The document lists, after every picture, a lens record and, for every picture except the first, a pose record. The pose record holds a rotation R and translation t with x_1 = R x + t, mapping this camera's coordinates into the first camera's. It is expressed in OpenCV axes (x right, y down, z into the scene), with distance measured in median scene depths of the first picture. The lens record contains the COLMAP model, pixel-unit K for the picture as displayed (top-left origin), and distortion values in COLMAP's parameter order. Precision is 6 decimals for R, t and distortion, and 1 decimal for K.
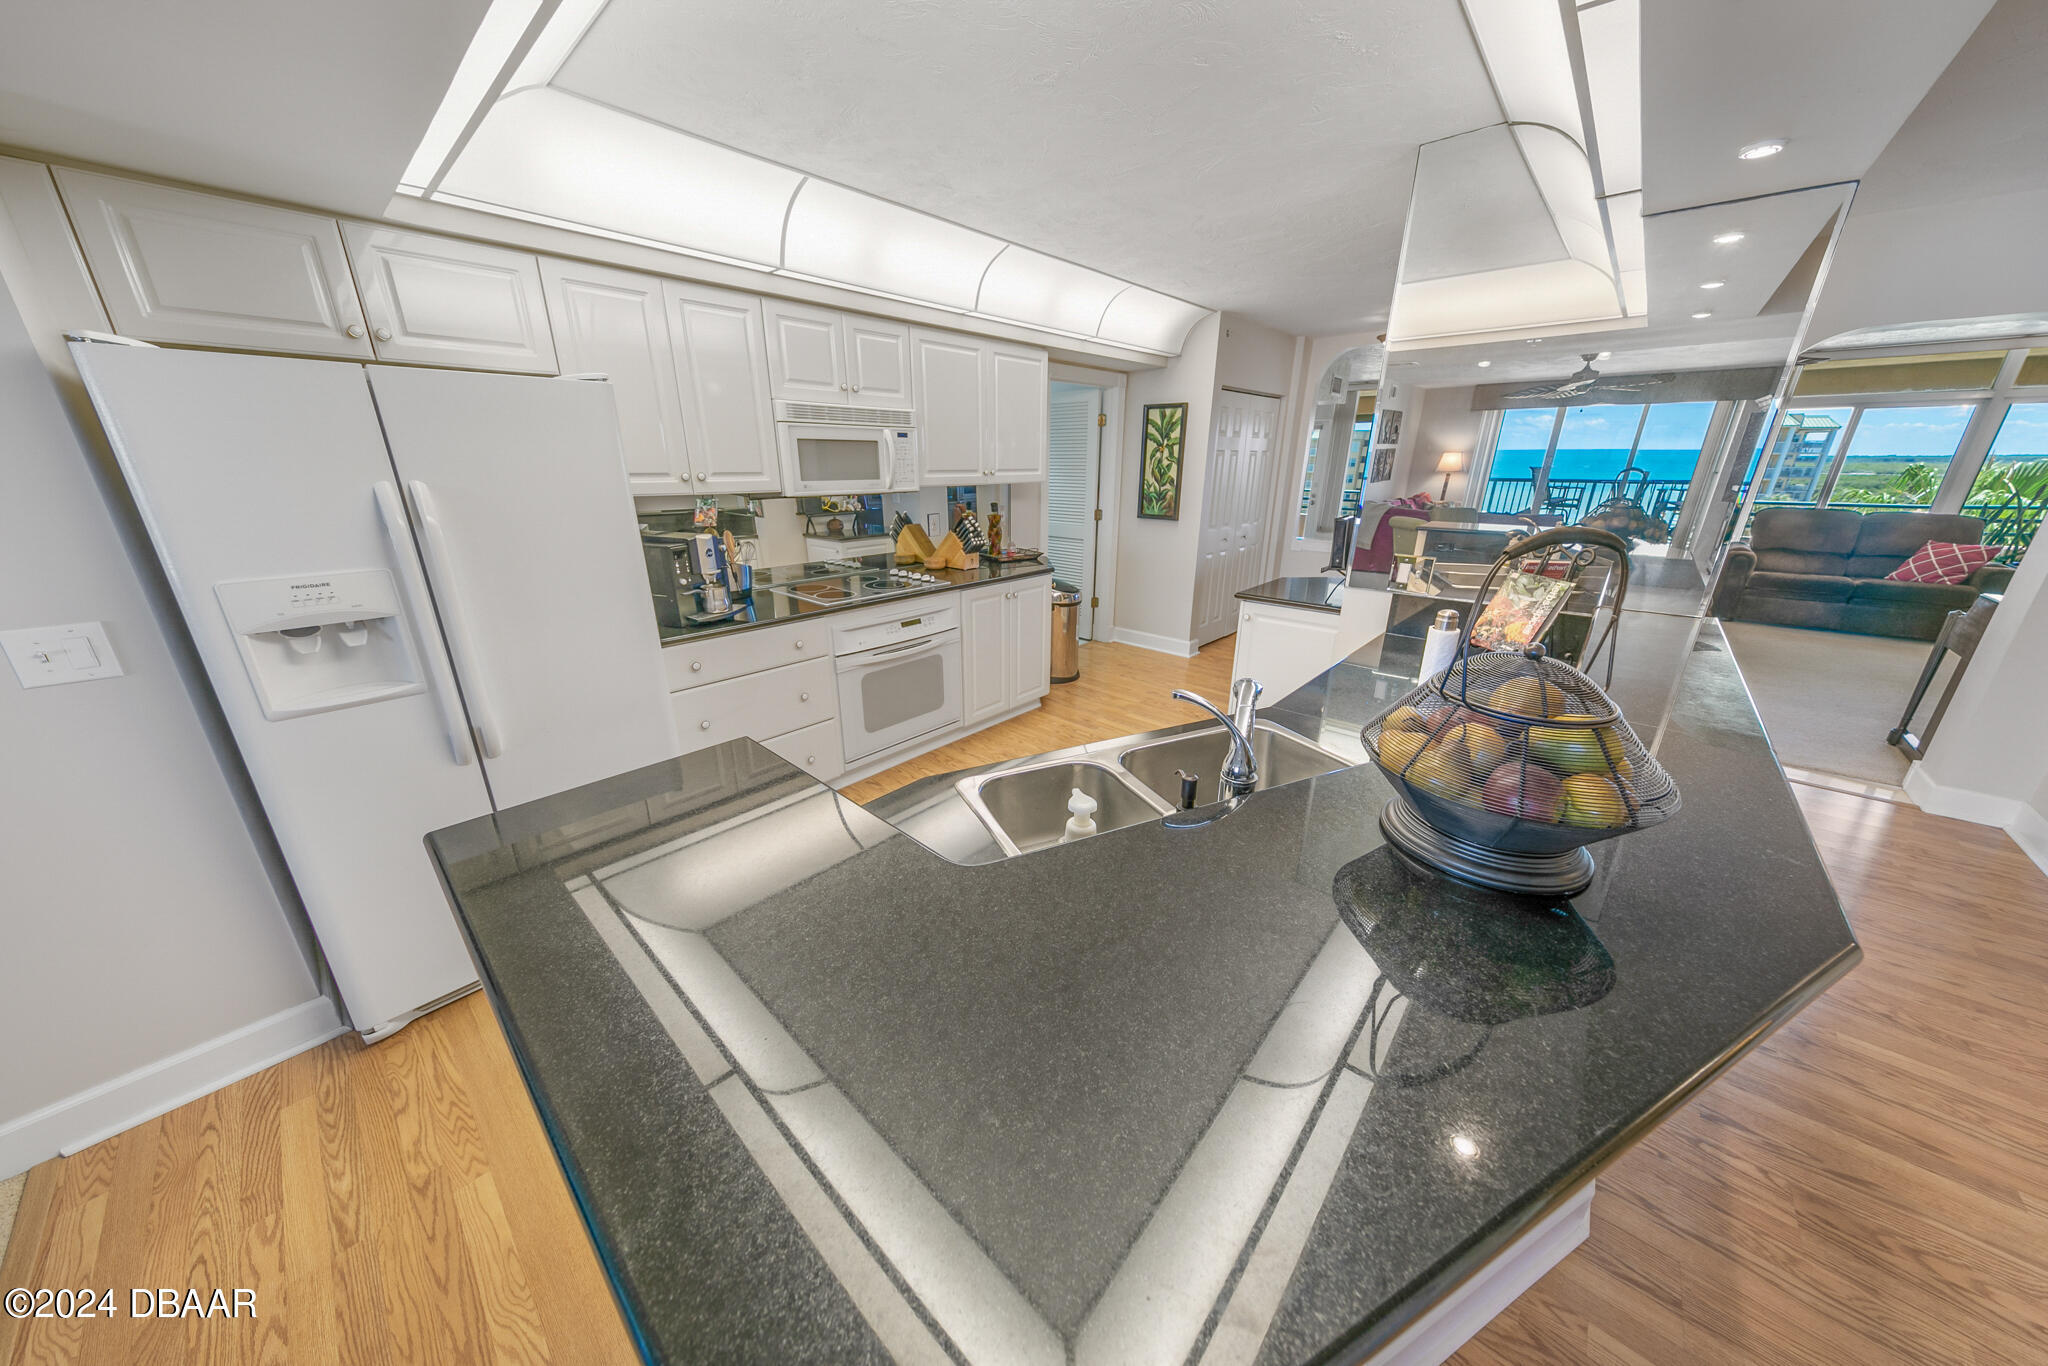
lens RADIAL K [[646.0, 0, 1024.0], [0, 646.0, 683.0], [0, 0, 1]] dist [0.000313, -0.000031]
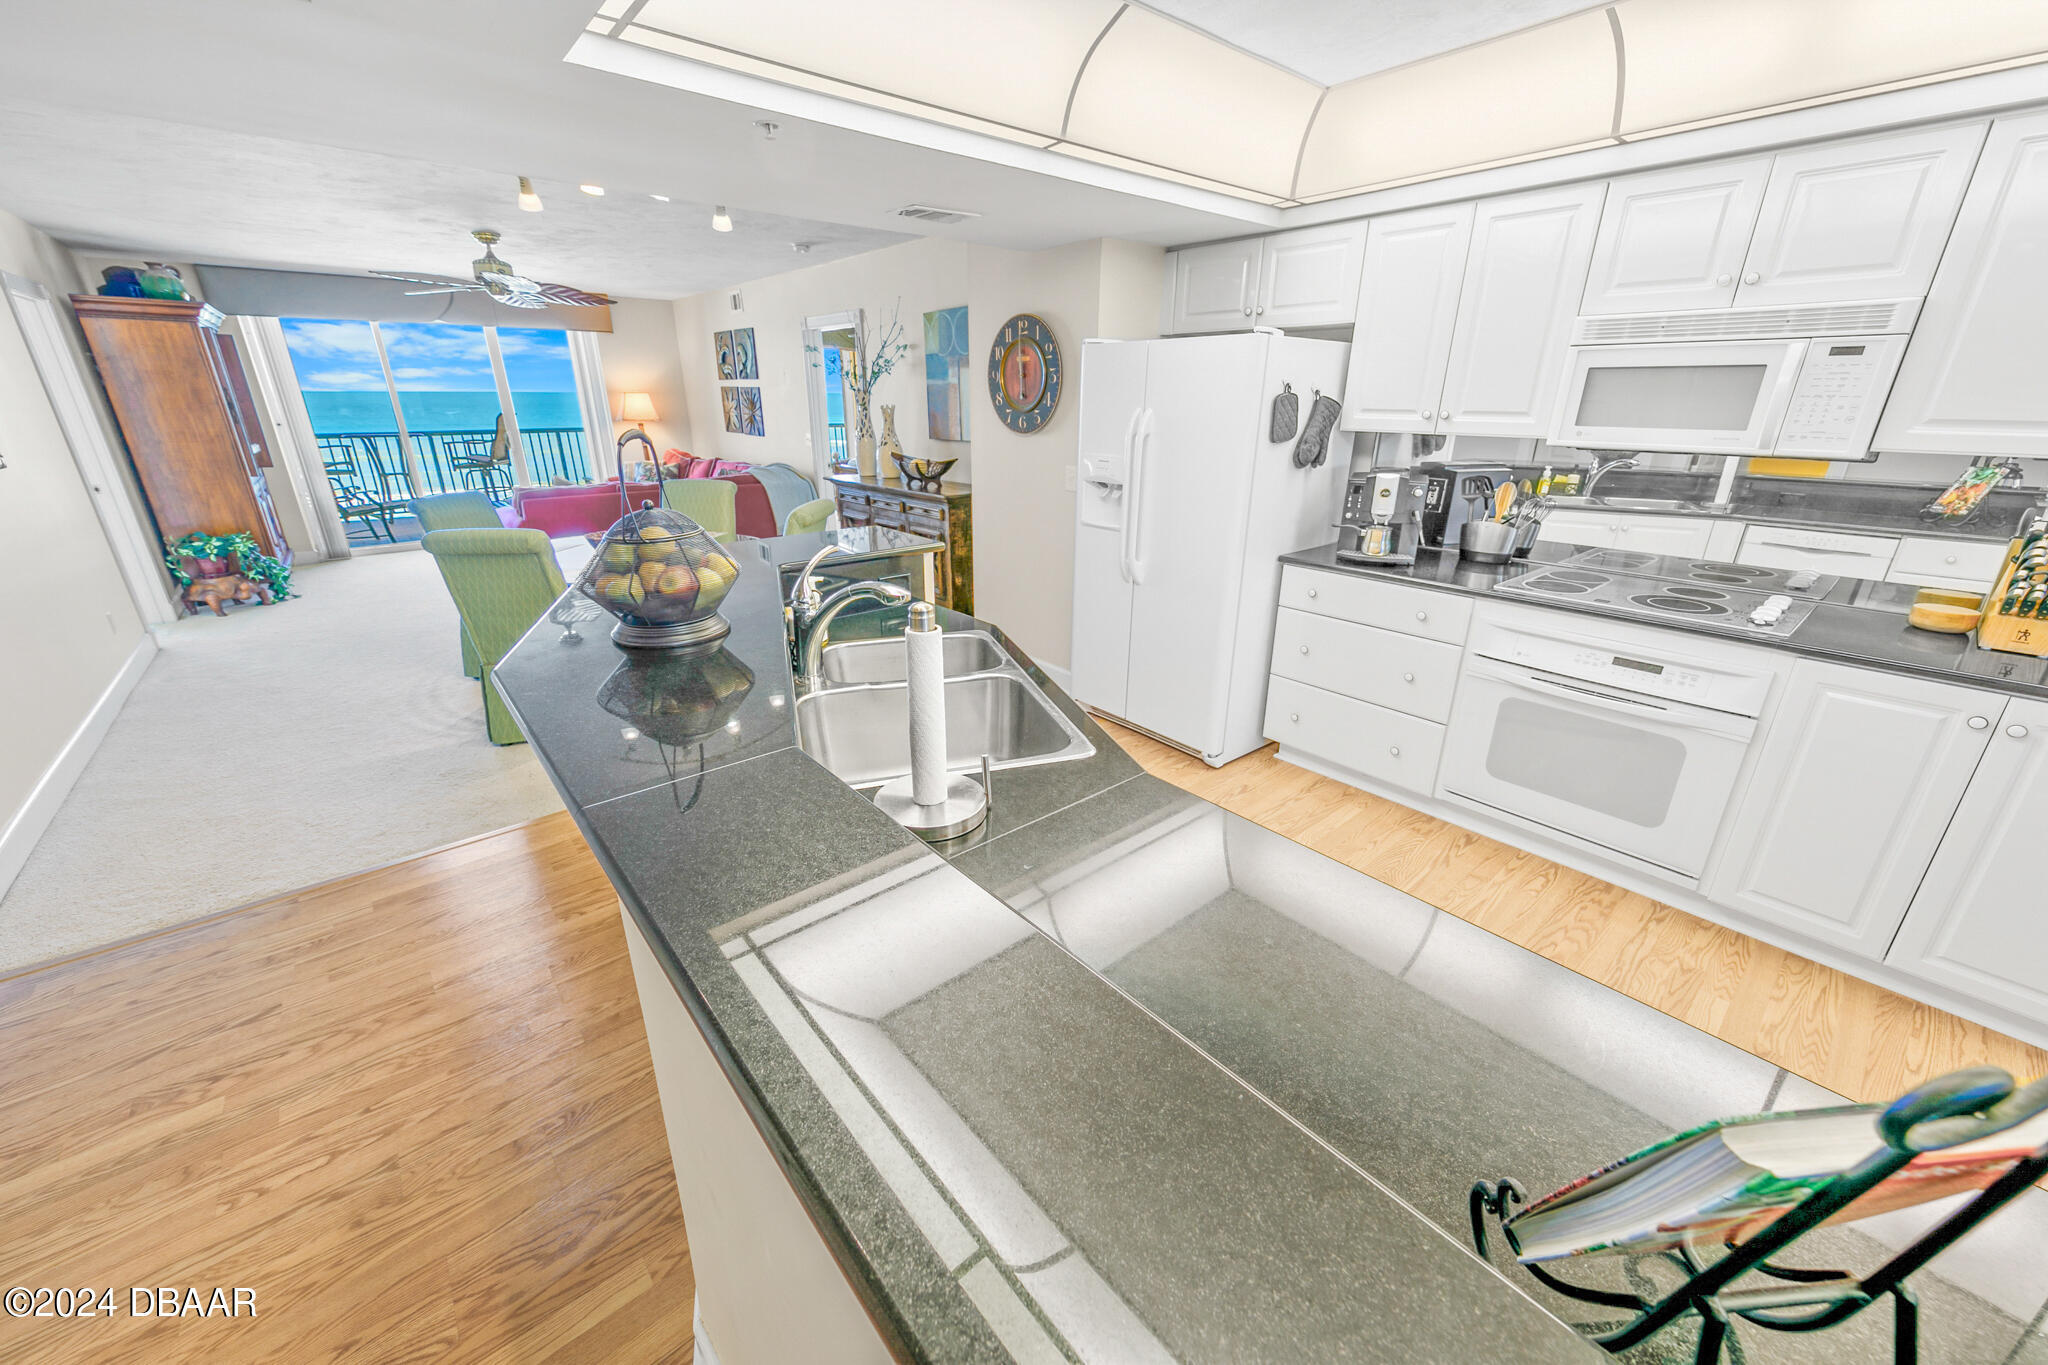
lens RADIAL K [[769.0, 0, 1024.0], [0, 769.0, 682.5], [0, 0, 1]] dist [0.000664, 0.000126]
pose [[-0.130922, 0.346501, -0.928868, 0.473522], [-0.327397, 0.869257, 0.370410, -0.128805], [0.935773, 0.352604, -0.000362, 0.373855]]
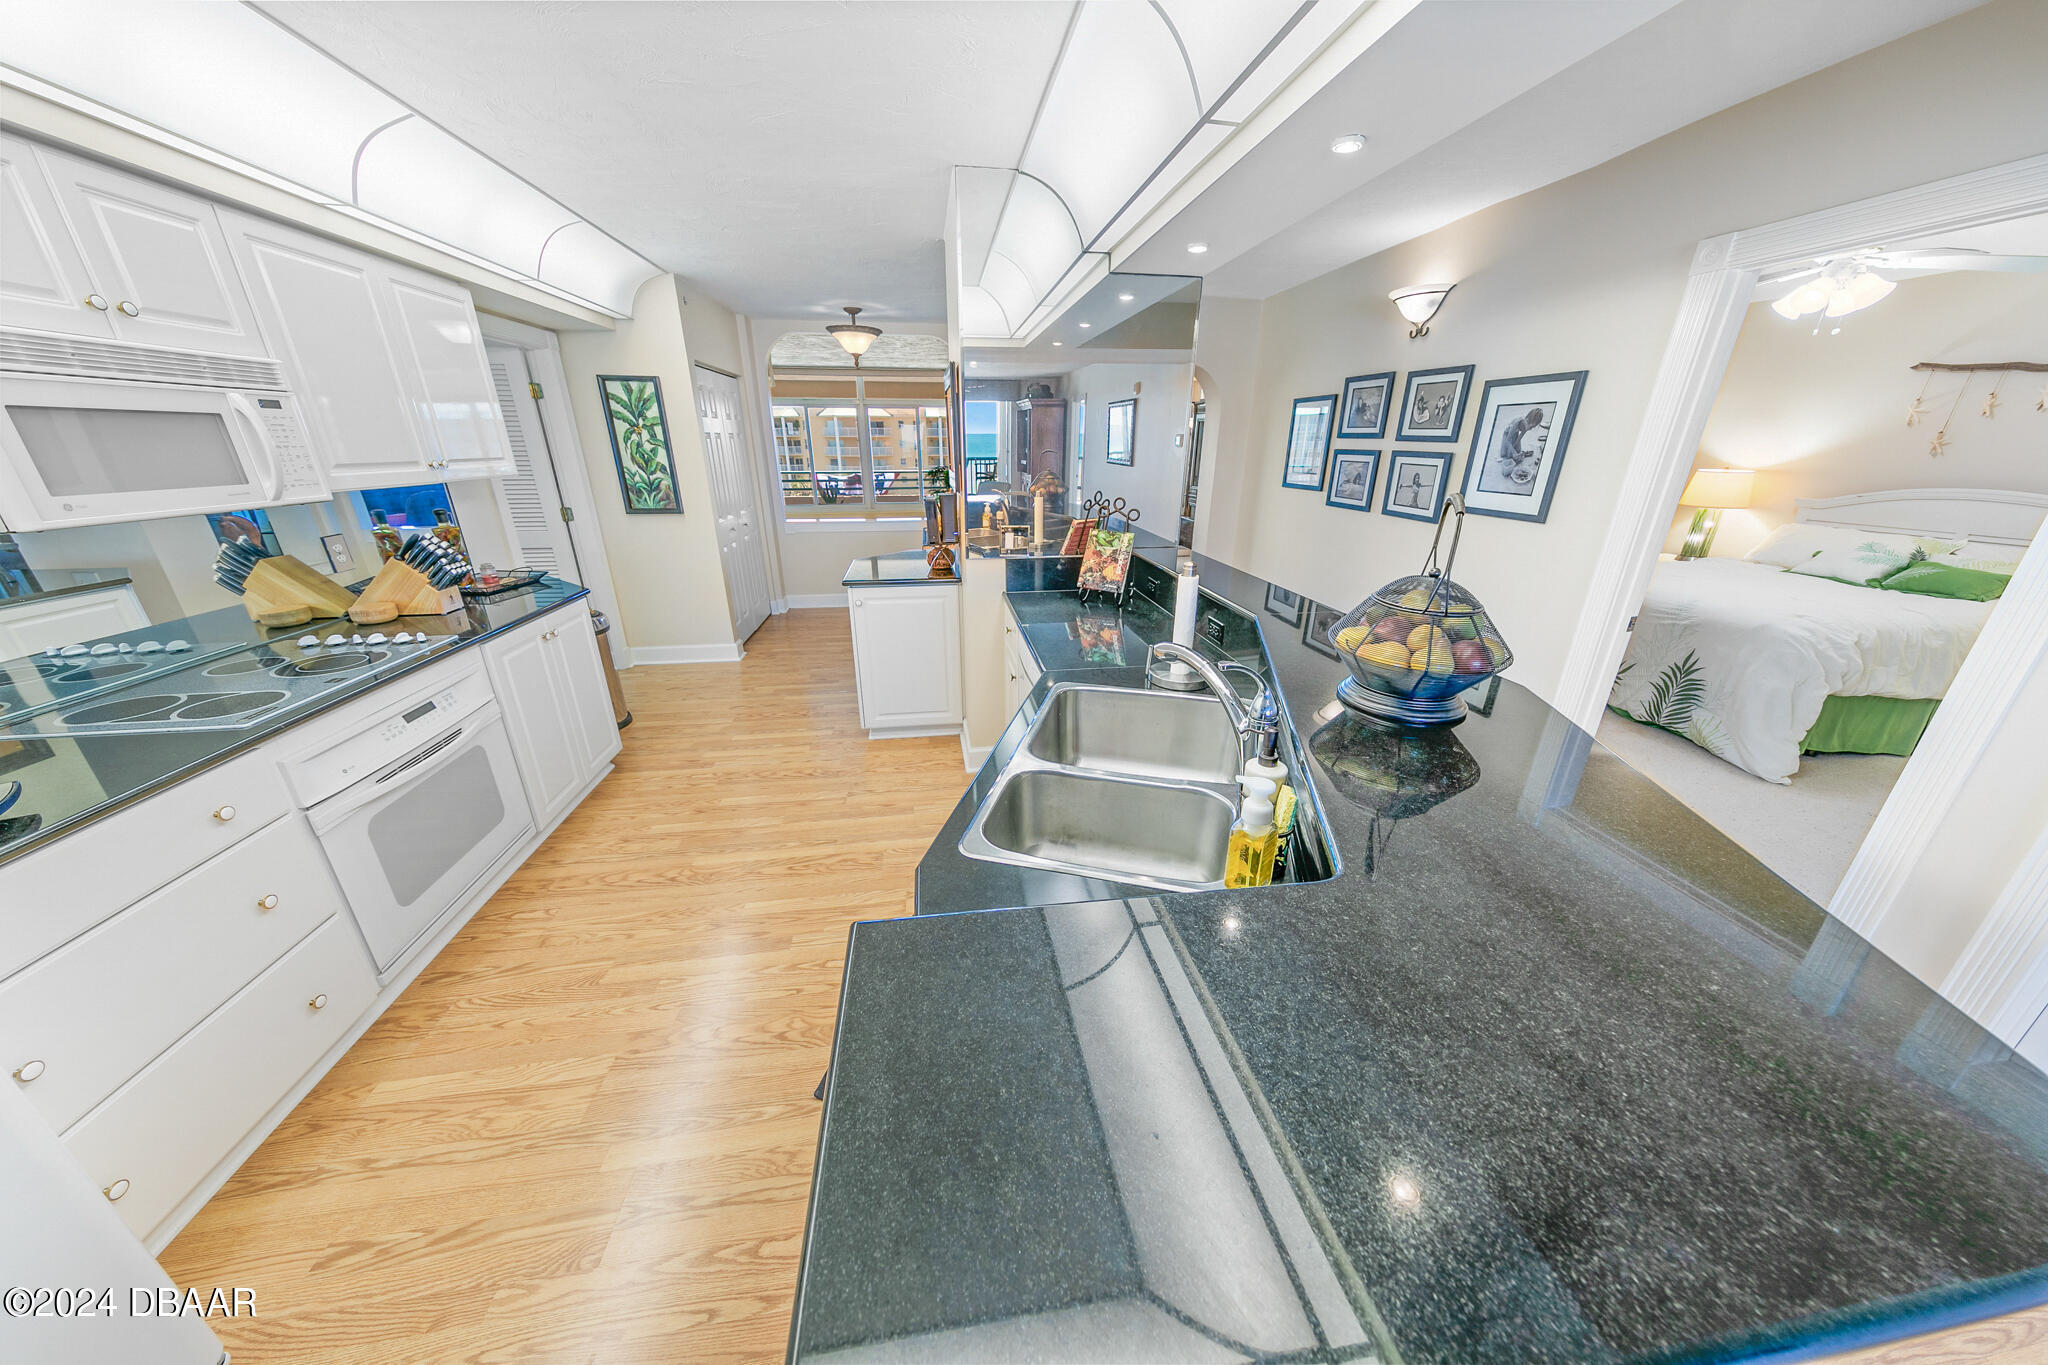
lens RADIAL K [[631.9, 0, 1024.0], [0, 631.9, 682.5], [0, 0, 1]] dist [0.000285, -0.000073]
pose [[0.633916, -0.277410, 0.721938, -0.191842], [0.252323, 0.956564, 0.146008, -0.050402], [-0.731084, 0.089605, 0.676378, 0.128024]]
